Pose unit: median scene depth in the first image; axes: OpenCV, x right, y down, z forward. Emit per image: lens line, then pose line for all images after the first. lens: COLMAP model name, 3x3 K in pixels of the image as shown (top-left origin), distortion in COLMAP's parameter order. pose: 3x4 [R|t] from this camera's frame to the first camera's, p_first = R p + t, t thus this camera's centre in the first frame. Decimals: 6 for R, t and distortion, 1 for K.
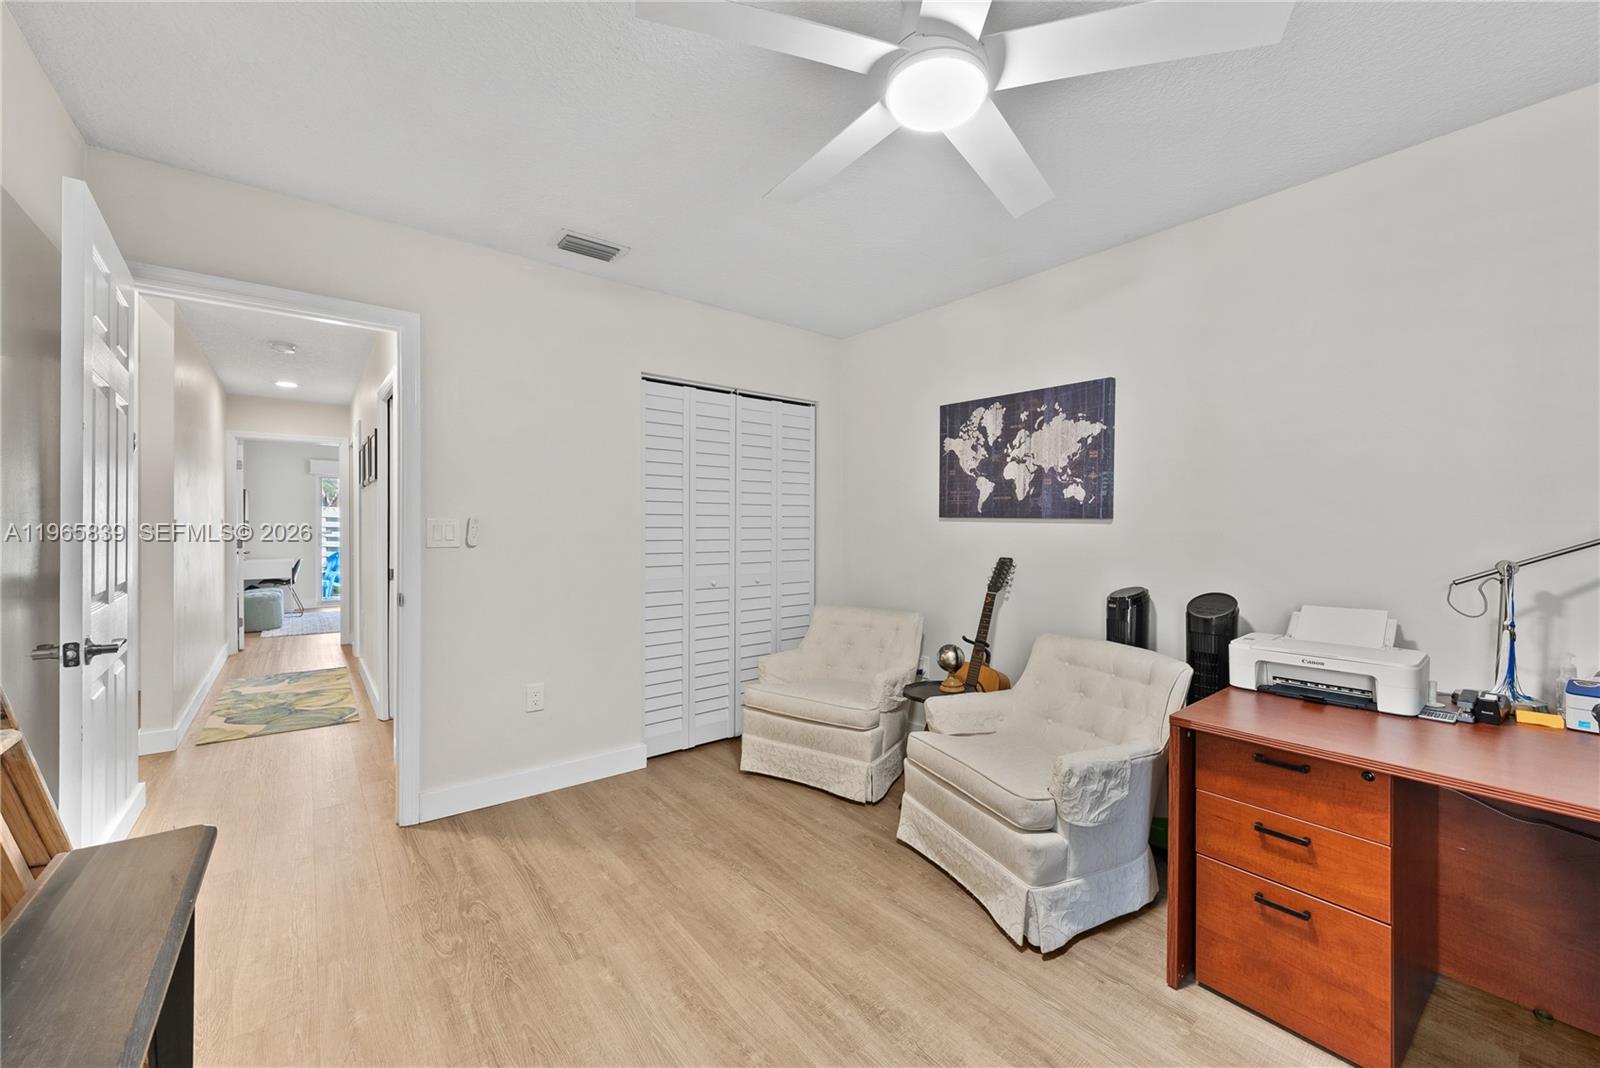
lens RADIAL K [[614.1, 0, 792.1], [0, 614.1, 524.2], [0, 0, 1]] dist [0.000365, 0.000055]
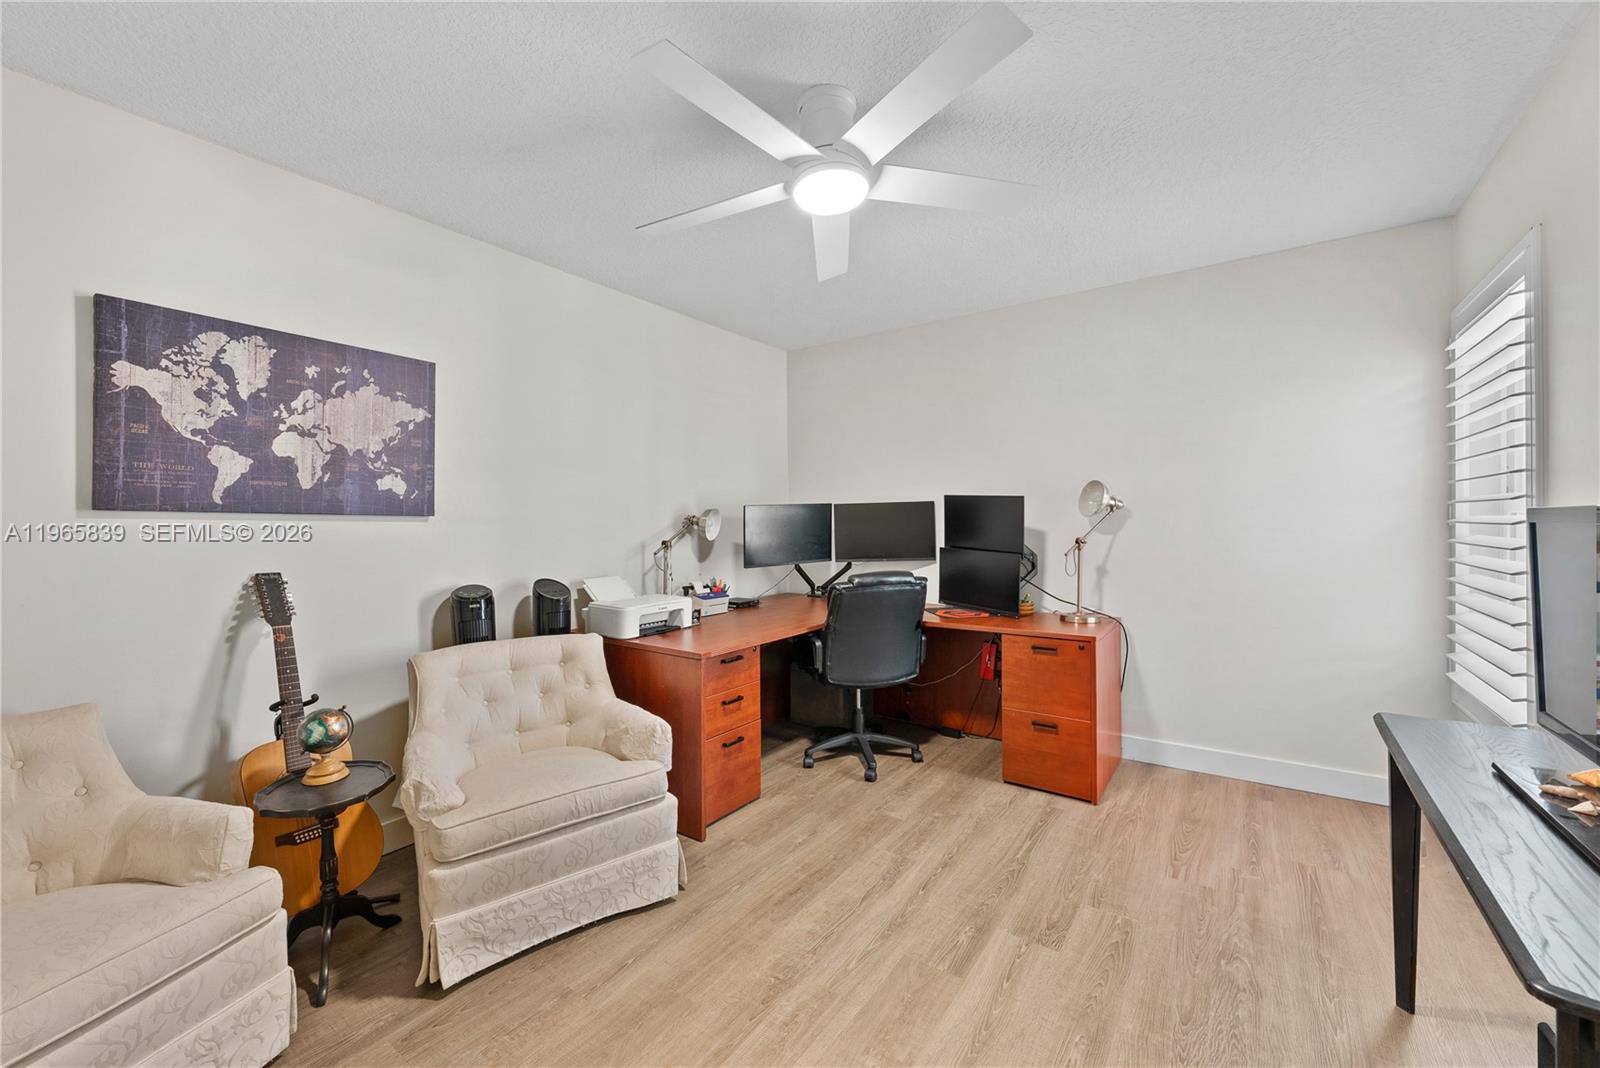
lens RADIAL K [[614.1, 0, 792.1], [0, 614.1, 524.2], [0, 0, 1]] dist [0.000365, 0.000055]
pose [[-0.256681, -0.003304, 0.966491, -0.461699], [0.004812, 0.999977, 0.004696, 0.001144], [-0.966484, 0.005856, -0.256659, 0.647856]]
